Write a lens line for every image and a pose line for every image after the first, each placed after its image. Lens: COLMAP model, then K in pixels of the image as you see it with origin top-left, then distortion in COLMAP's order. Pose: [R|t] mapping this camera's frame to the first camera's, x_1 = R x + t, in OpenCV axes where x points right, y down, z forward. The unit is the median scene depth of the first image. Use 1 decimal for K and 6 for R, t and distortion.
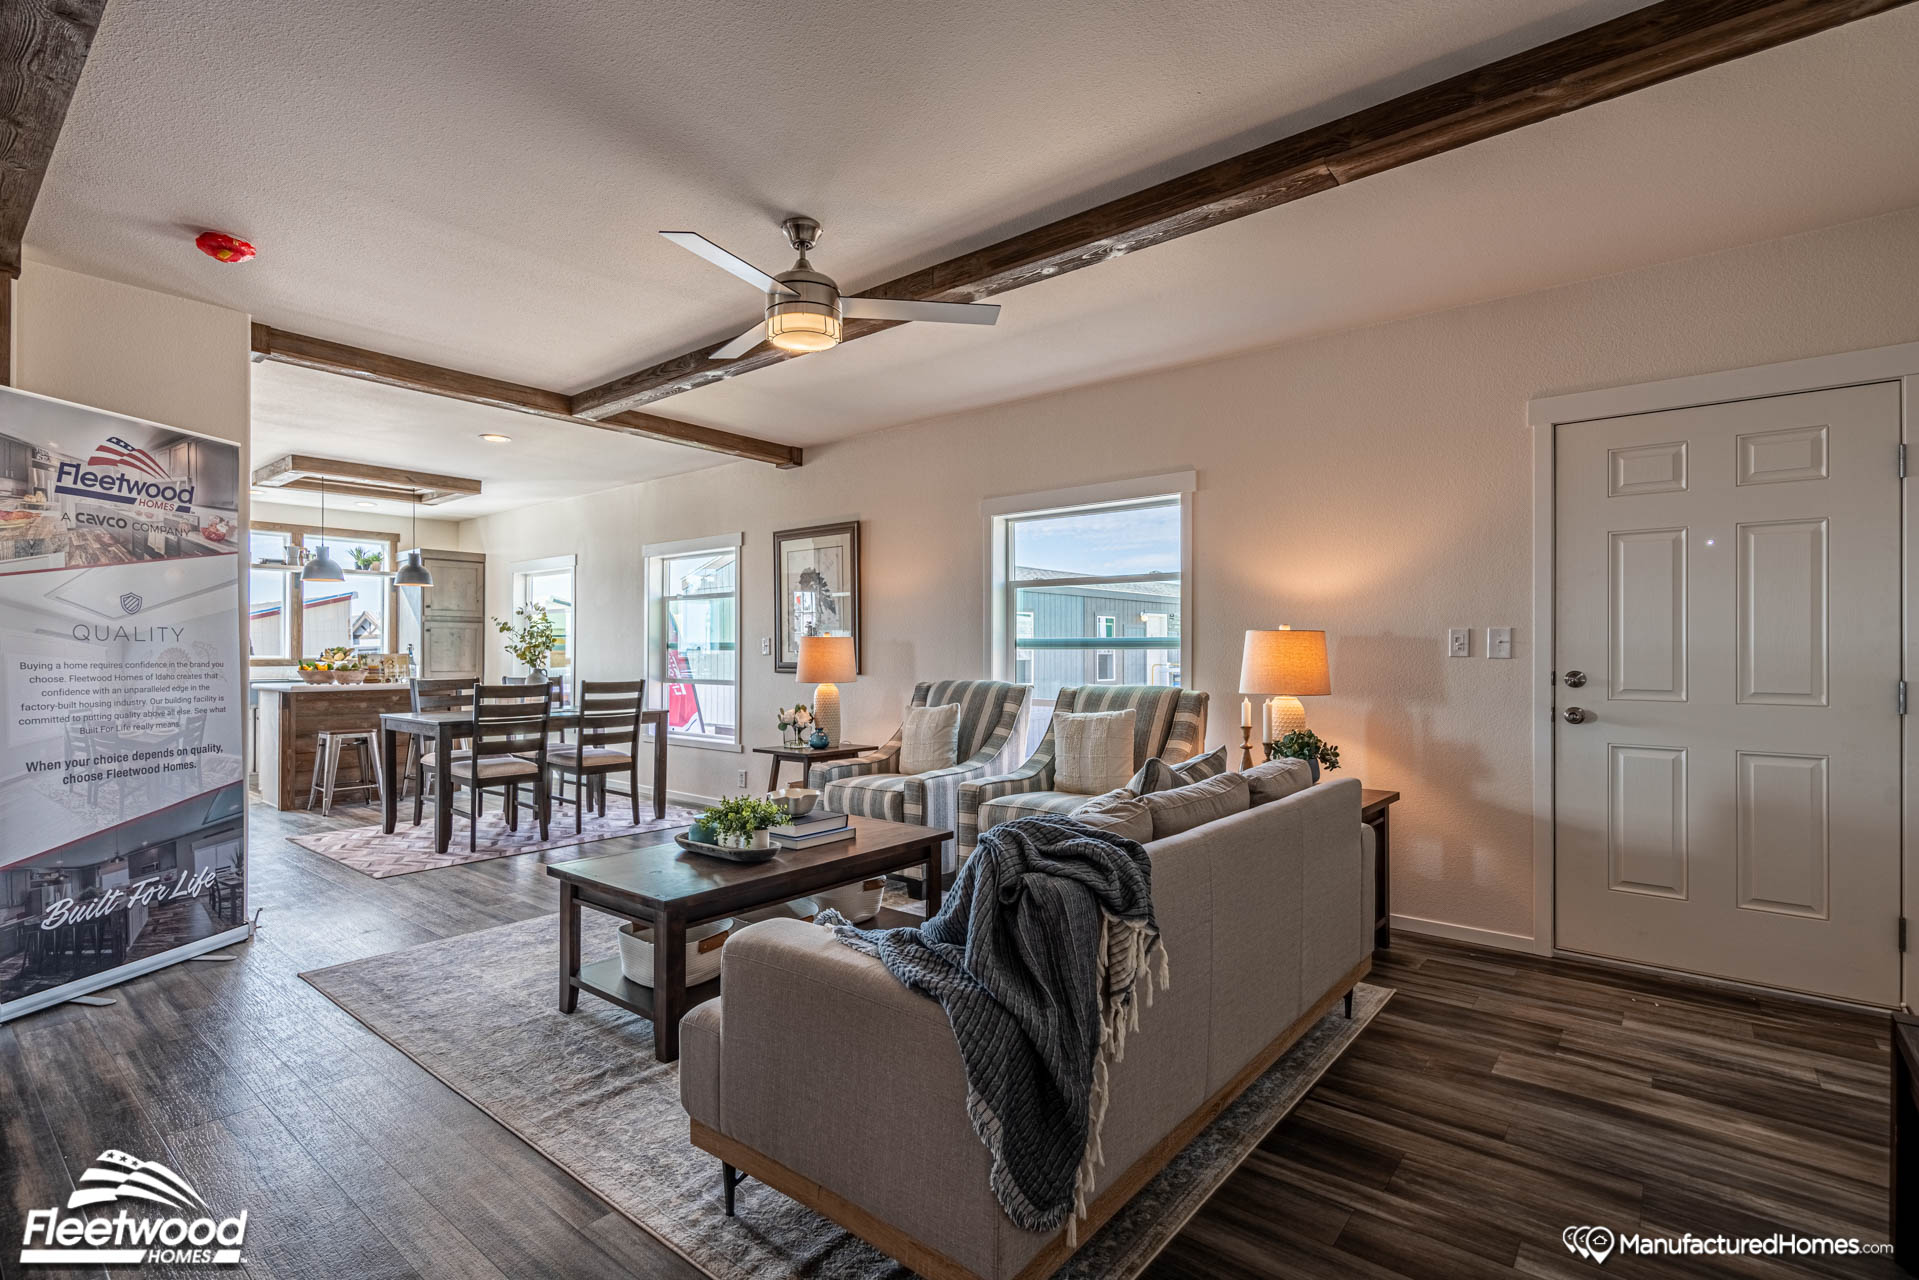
lens RADIAL K [[903.8, 0, 931.6], [0, 903.8, 646.0], [0, 0, 1]] dist [-0.003106, 0.000679]
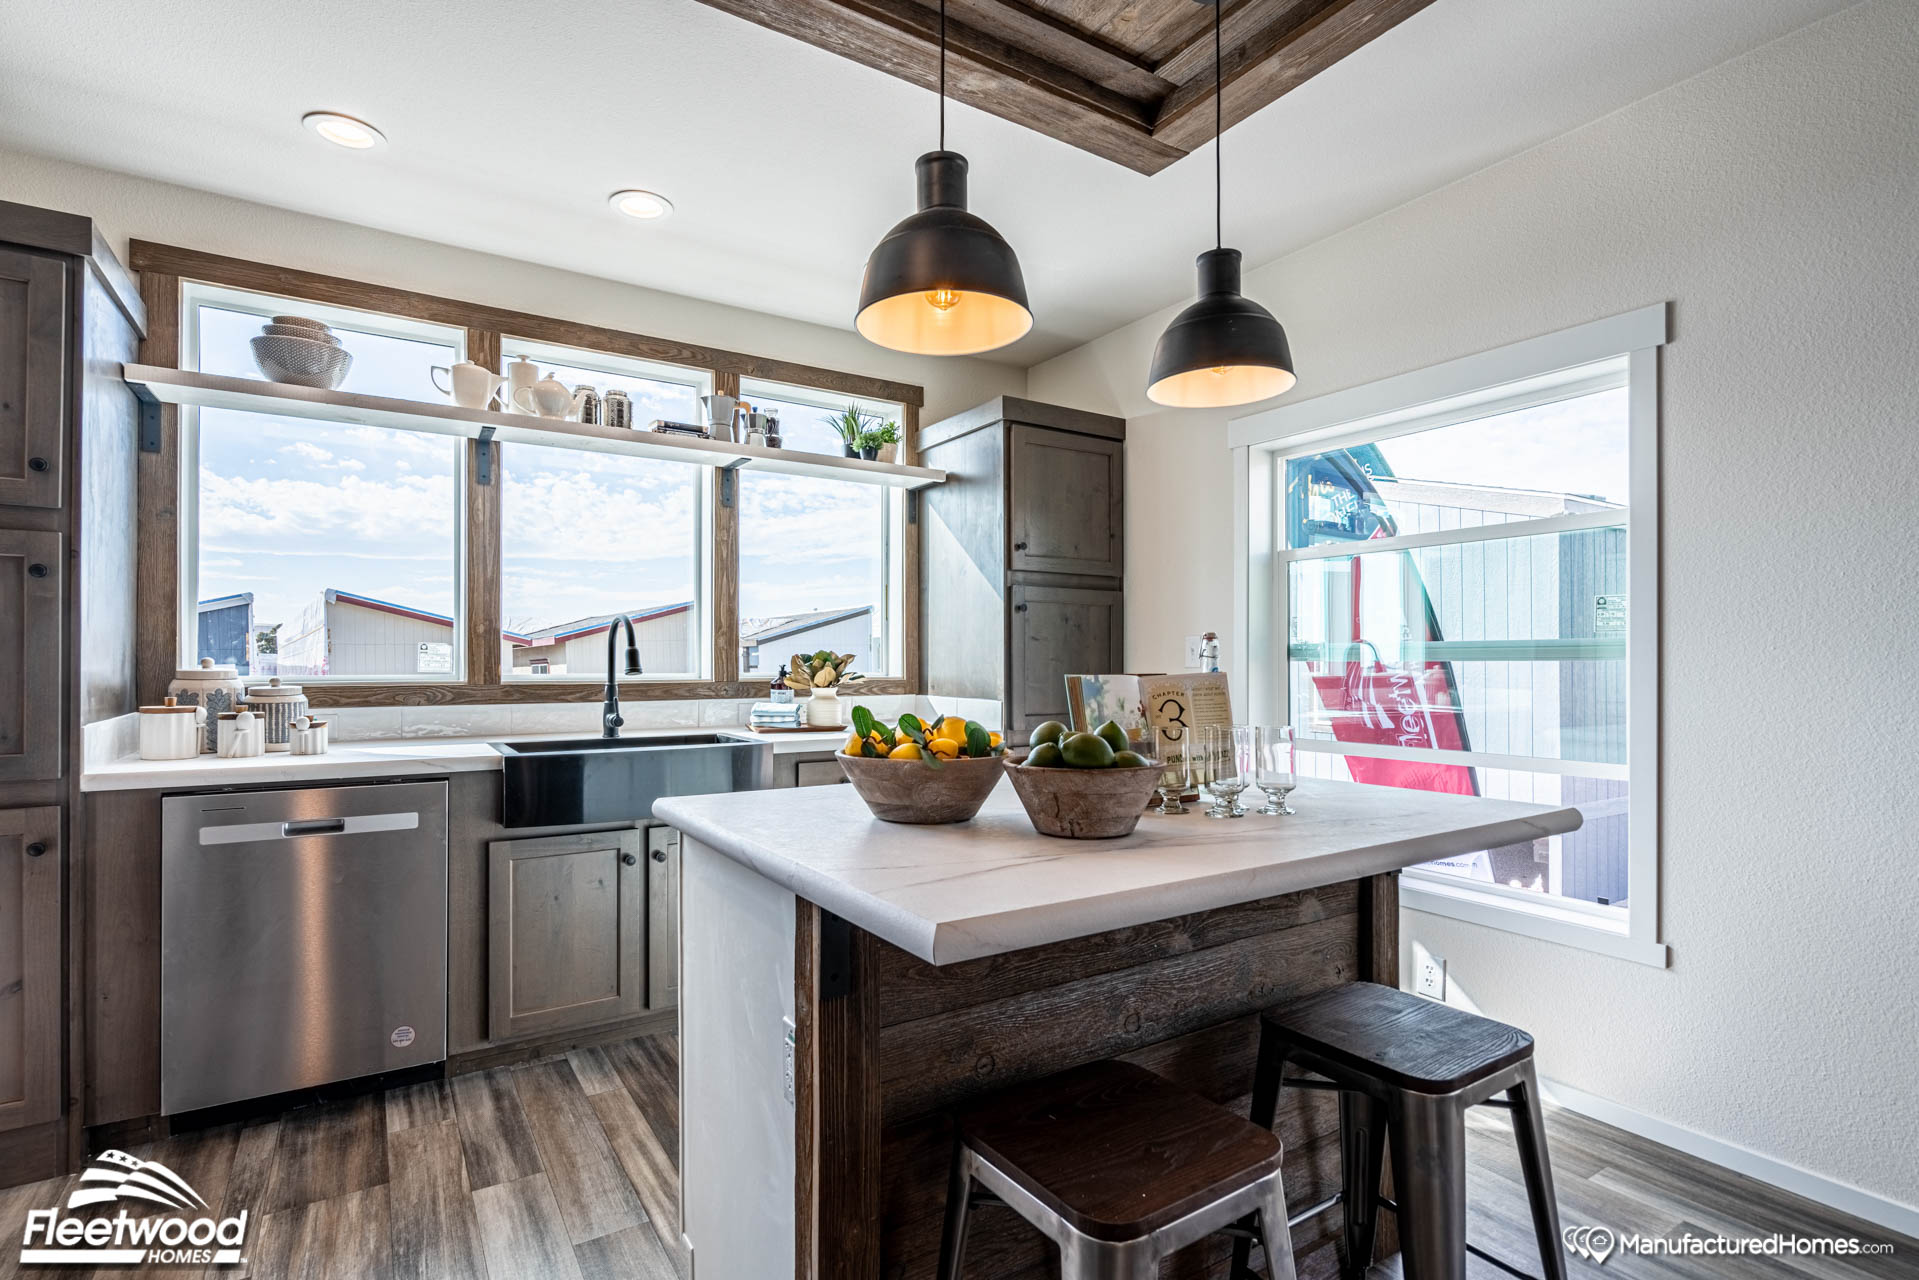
lens RADIAL K [[903.8, 0, 931.6], [0, 903.8, 646.0], [0, 0, 1]] dist [-0.003106, 0.000679]
pose [[0.954255, -0.005241, -0.298947, -1.274047], [0.002035, 0.999937, -0.011035, 0.009113], [0.298986, 0.009922, 0.954206, 1.651515]]
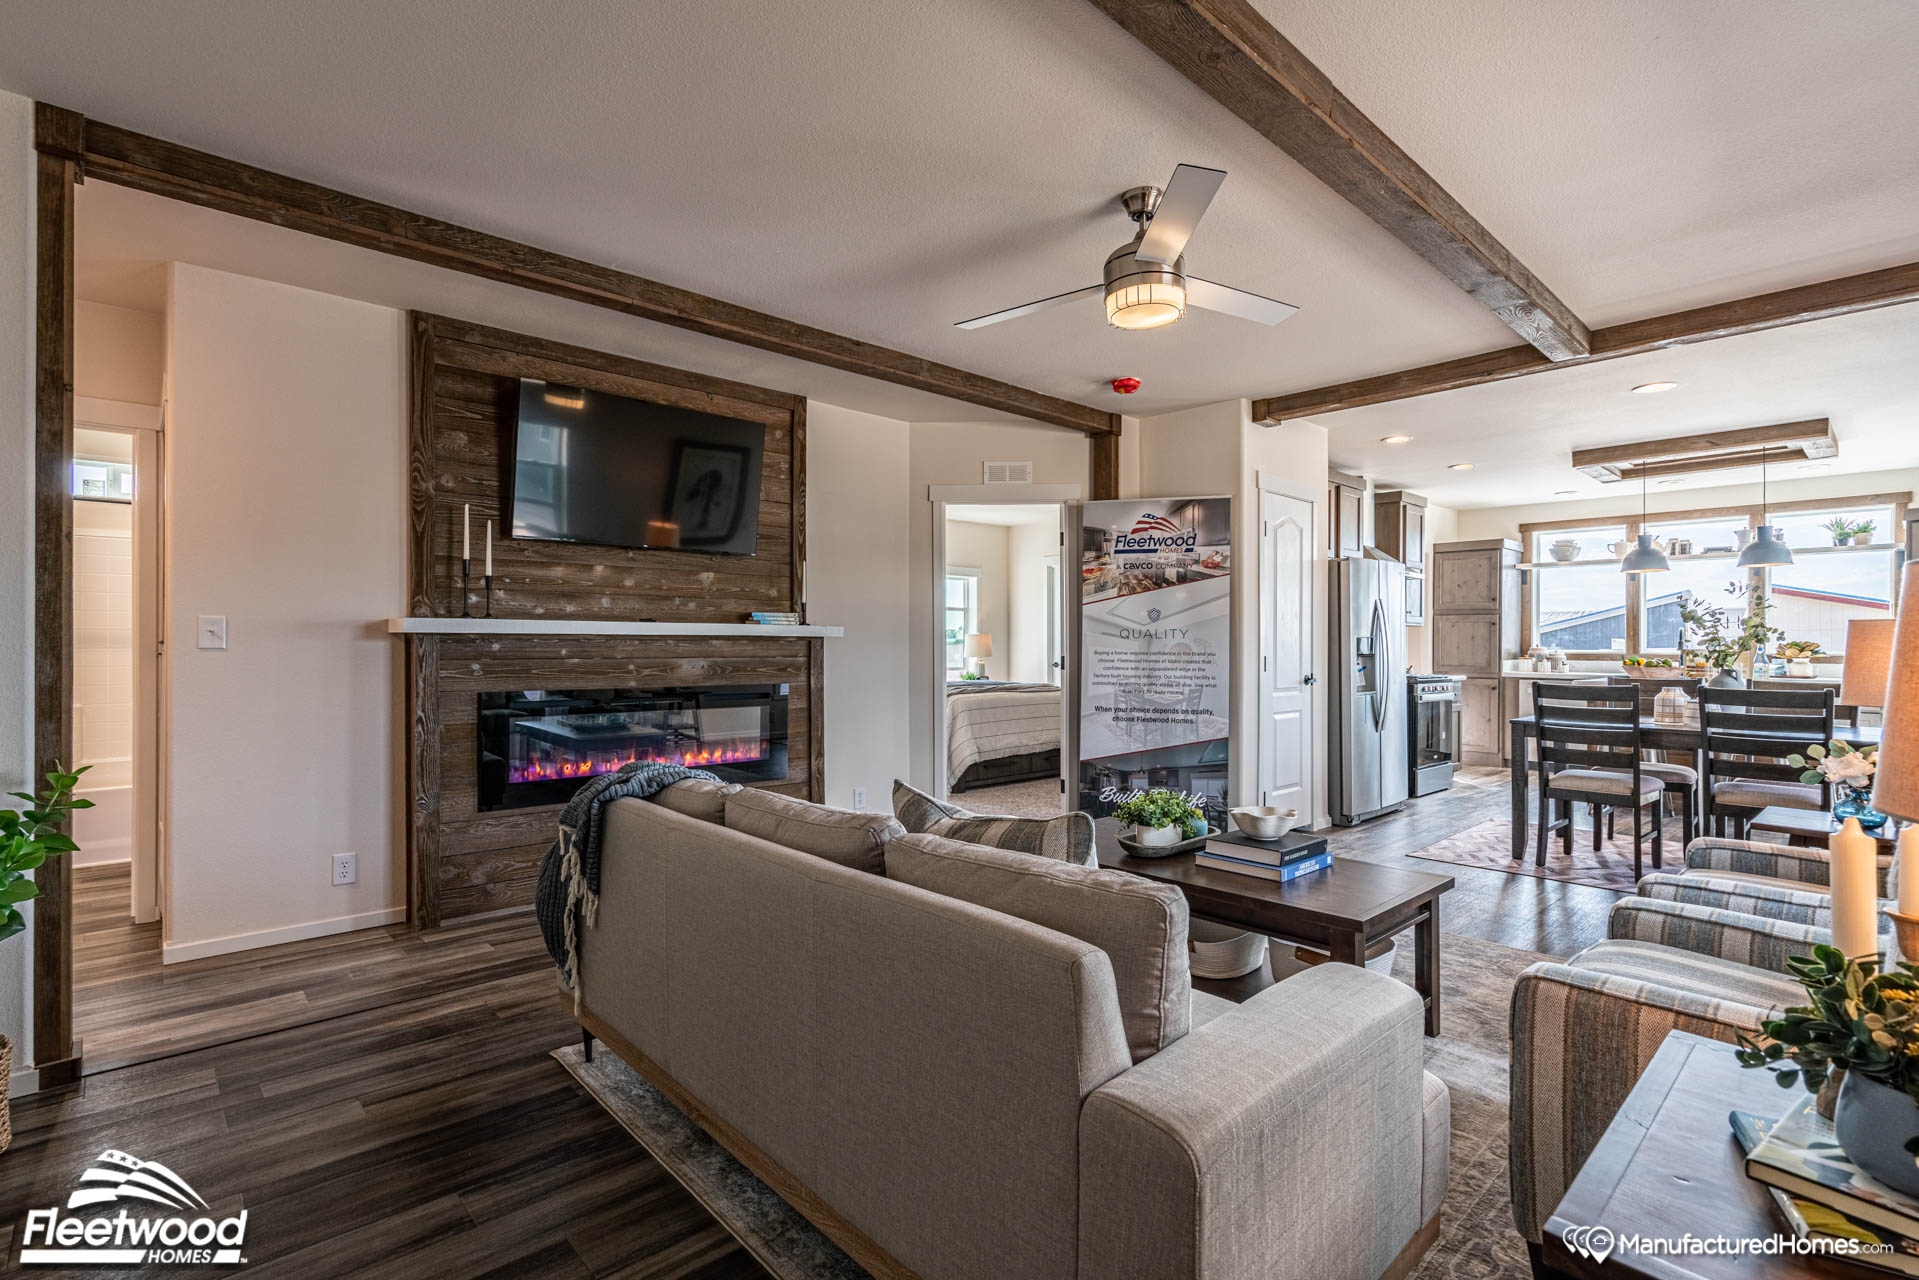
lens RADIAL K [[889.3, 0, 934.9], [0, 889.3, 641.2], [0, 0, 1]] dist [-0.002717, 0.000067]
pose [[-0.133586, -0.002193, -0.991035, 0.711027], [0.002818, 0.999993, -0.002593, 0.002351], [0.991033, -0.003140, -0.133579, 0.801142]]
